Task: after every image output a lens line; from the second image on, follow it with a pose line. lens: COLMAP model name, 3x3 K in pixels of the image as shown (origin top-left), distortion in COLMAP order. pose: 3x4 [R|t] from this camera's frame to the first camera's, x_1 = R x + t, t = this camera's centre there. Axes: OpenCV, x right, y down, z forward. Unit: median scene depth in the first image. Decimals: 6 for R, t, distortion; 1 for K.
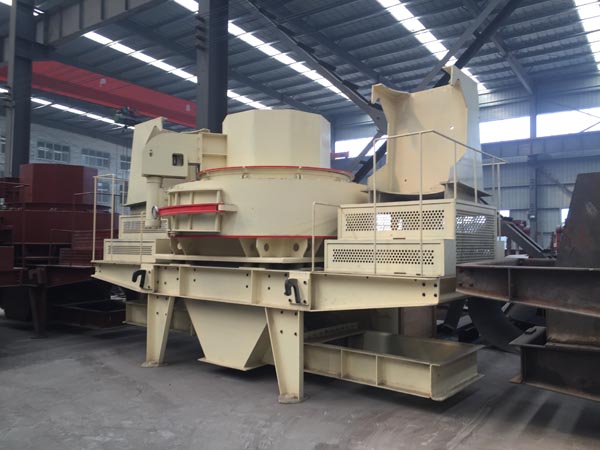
lens RADIAL K [[510.1, 0, 298.5], [0, 510.1, 212.7], [0, 0, 1]] dist [0.085717, 0.000895]
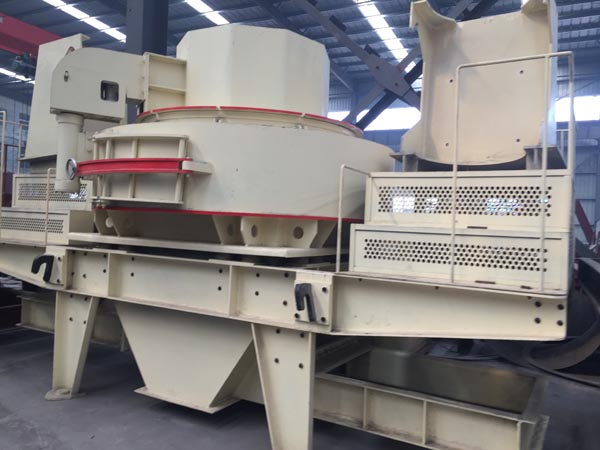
lens RADIAL K [[502.1, 0, 300.0], [0, 502.1, 225.0], [0, 0, 1]] dist [0.090264, -0.105607]
pose [[0.984318, 0.040287, 0.171740, -0.108555], [-0.051436, 0.996813, 0.060972, 0.016241], [-0.168736, -0.068849, 0.983254, 0.331923]]
